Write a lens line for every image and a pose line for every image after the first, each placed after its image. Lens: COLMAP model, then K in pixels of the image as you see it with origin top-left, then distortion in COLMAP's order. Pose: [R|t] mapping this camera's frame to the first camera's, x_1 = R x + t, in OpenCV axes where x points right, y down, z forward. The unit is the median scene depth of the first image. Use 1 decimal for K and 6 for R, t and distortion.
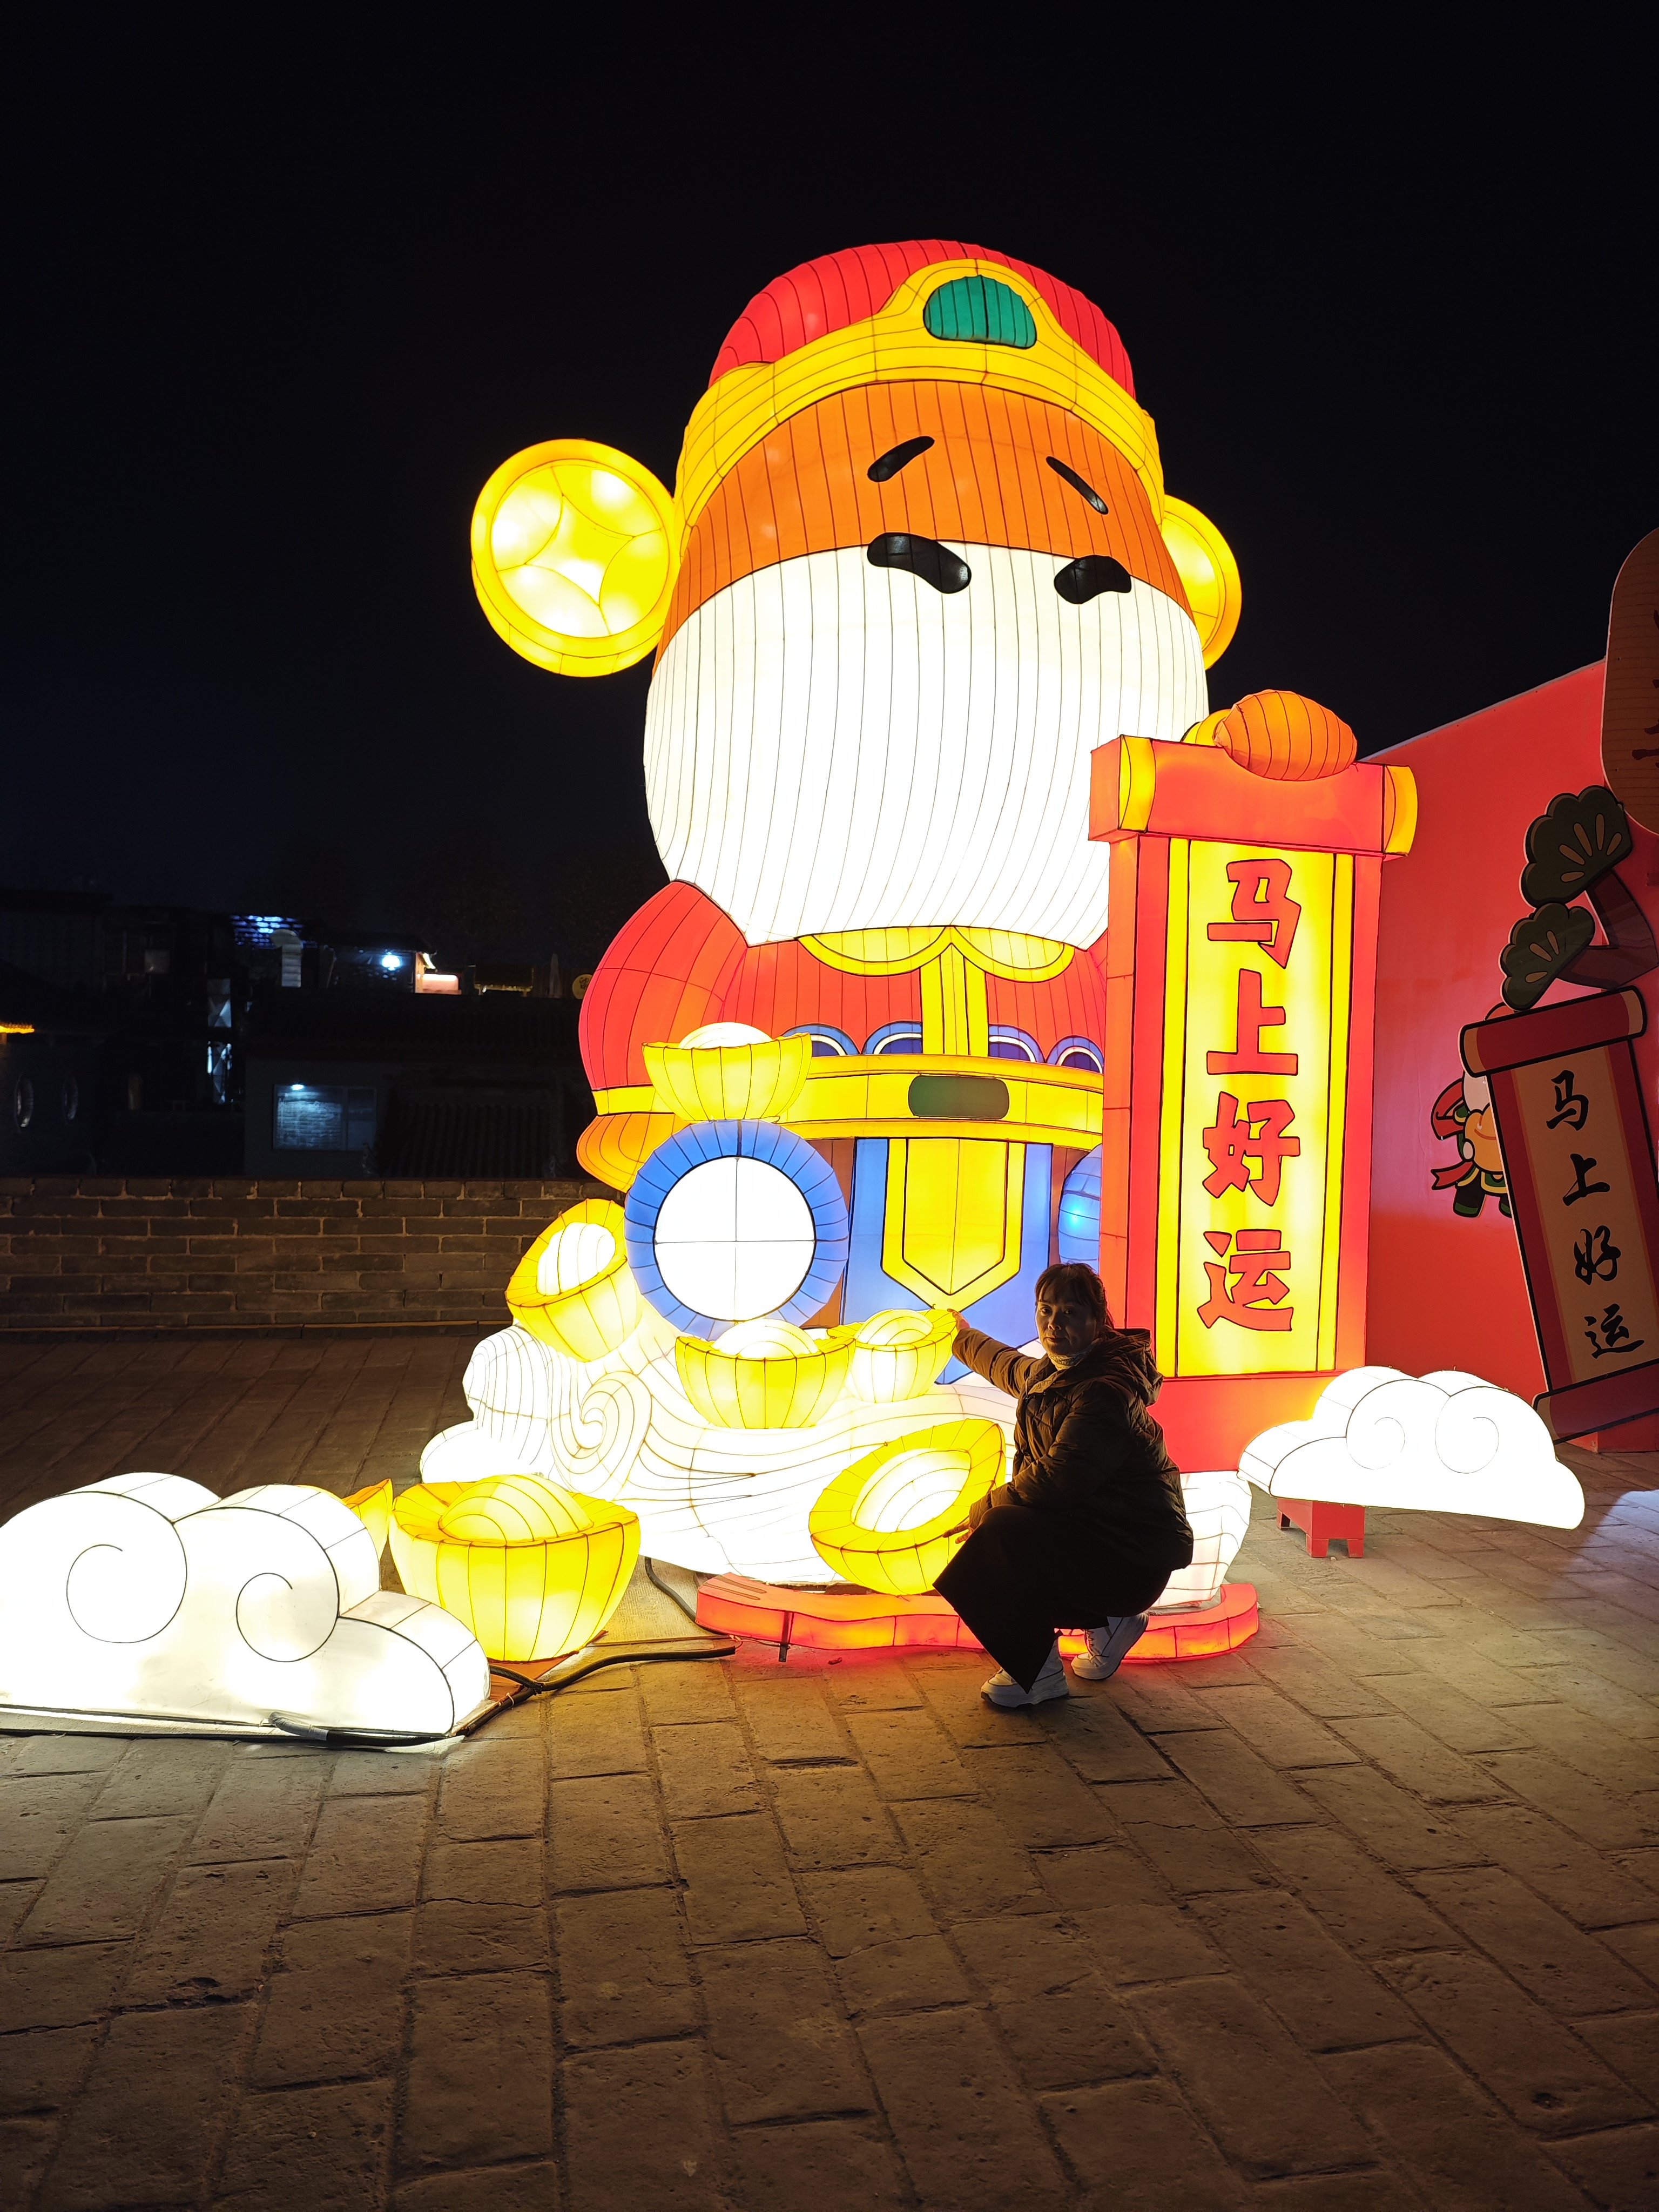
lens RADIAL K [[1479.2, 0, 829.5], [0, 1479.2, 1106.0], [0, 0, 1]] dist [0.056425, -0.056562]
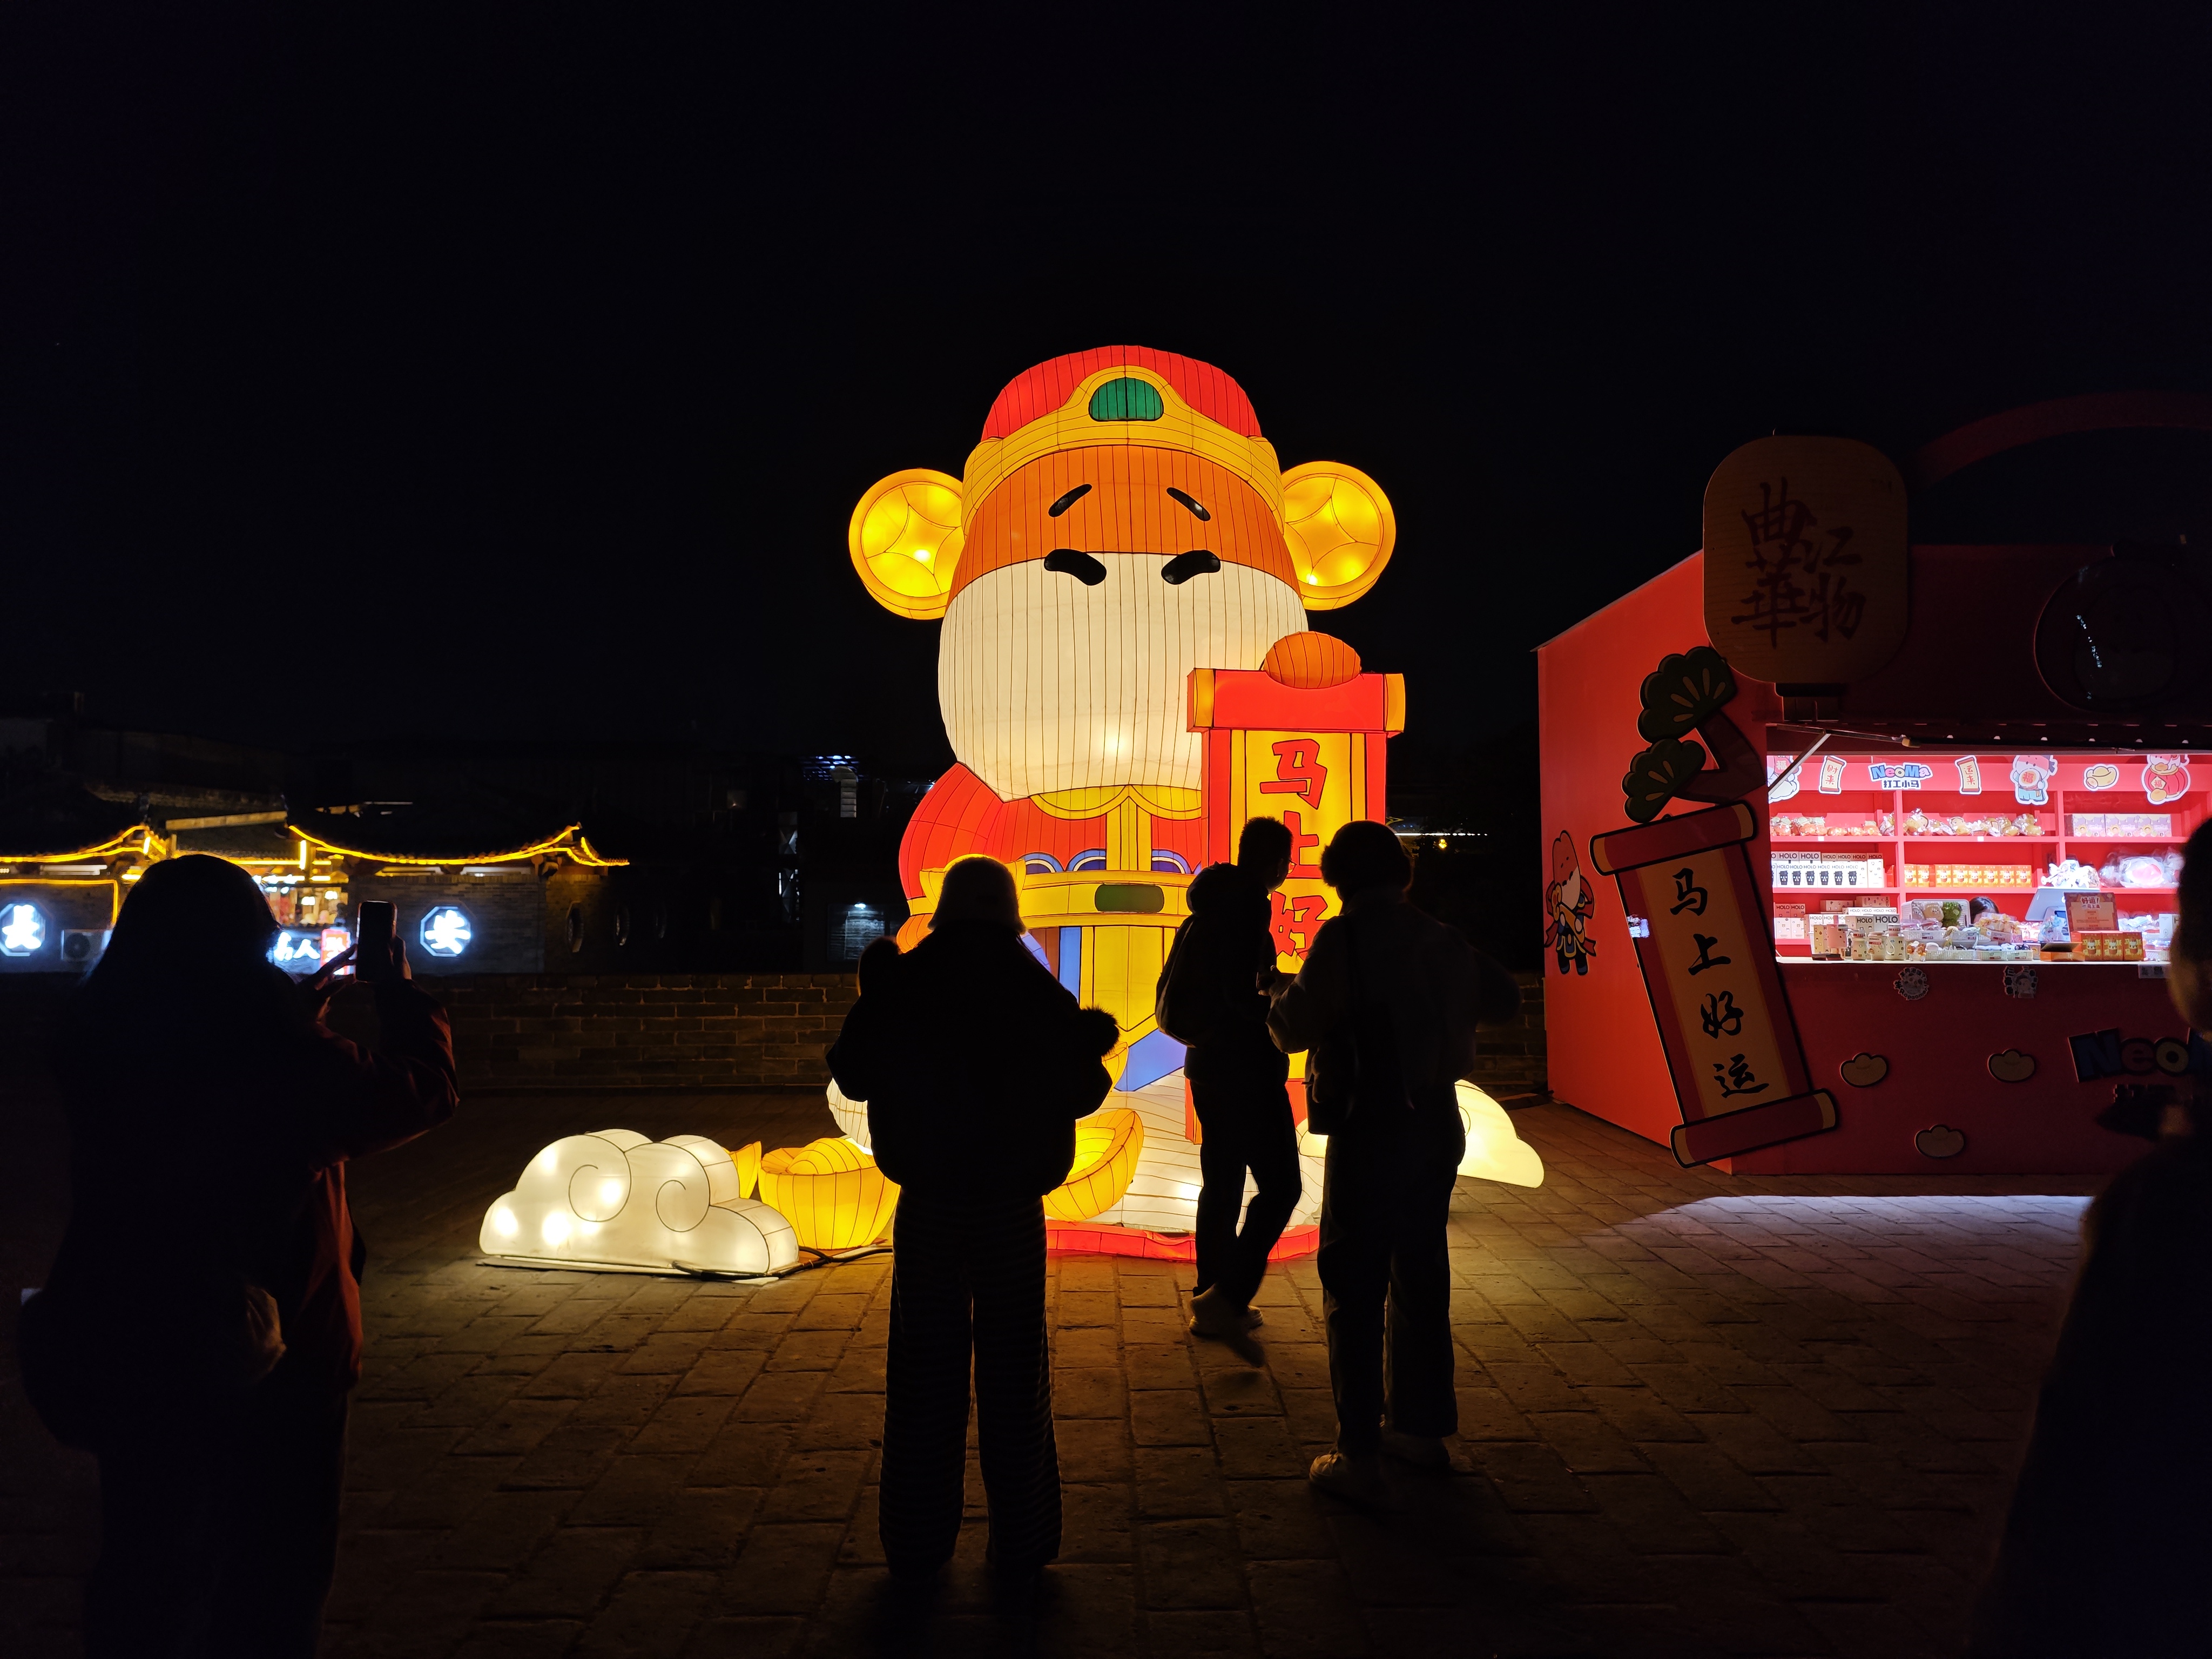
lens RADIAL K [[1488.2, 0, 1114.0], [0, 1488.2, 788.8], [0, 0, 1]] dist [0.128033, -0.233183]
pose [[0.981511, -0.037149, -0.187768, 0.385519], [0.020983, 0.995956, -0.087358, 0.016173], [0.190254, 0.081803, 0.978321, -0.537733]]
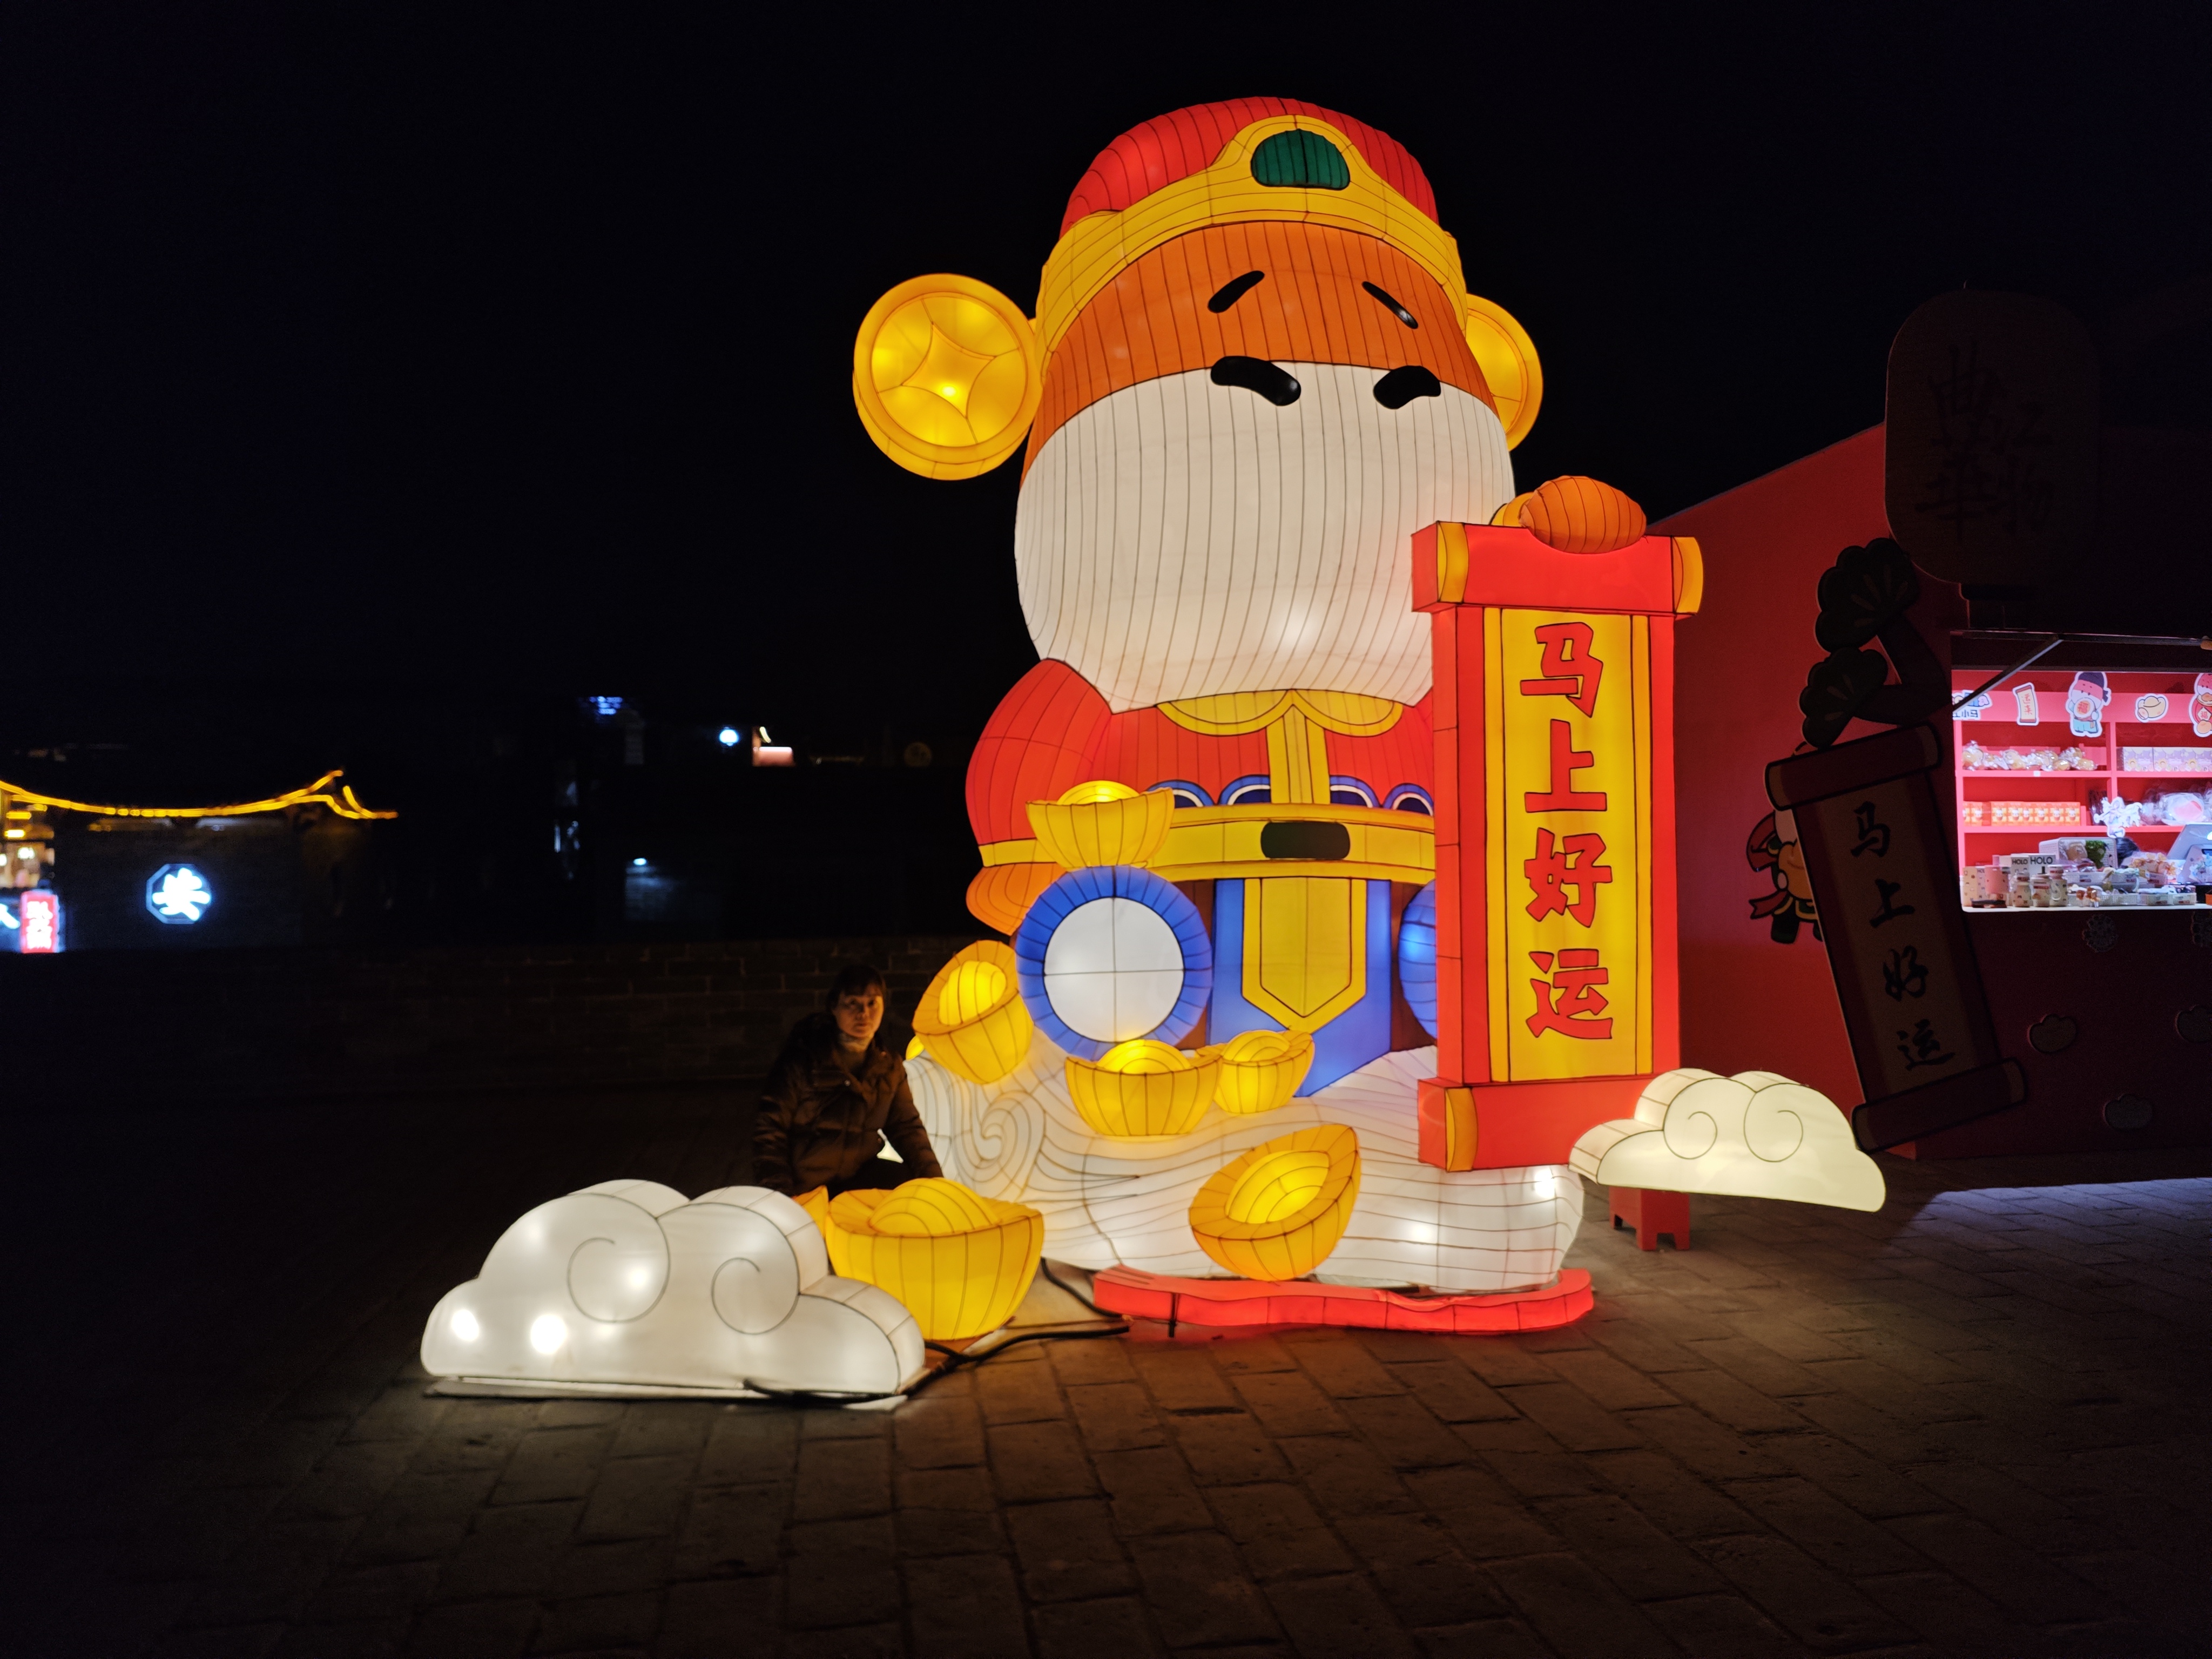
lens RADIAL K [[1489.9, 0, 1101.3], [0, 1489.9, 807.1], [0, 0, 1]] dist [0.059719, -0.081569]
pose [[0.998840, -0.032356, -0.035660, -0.028148], [0.030900, 0.998695, -0.040661, 0.010469], [0.036929, 0.039512, 0.998536, -0.150543]]
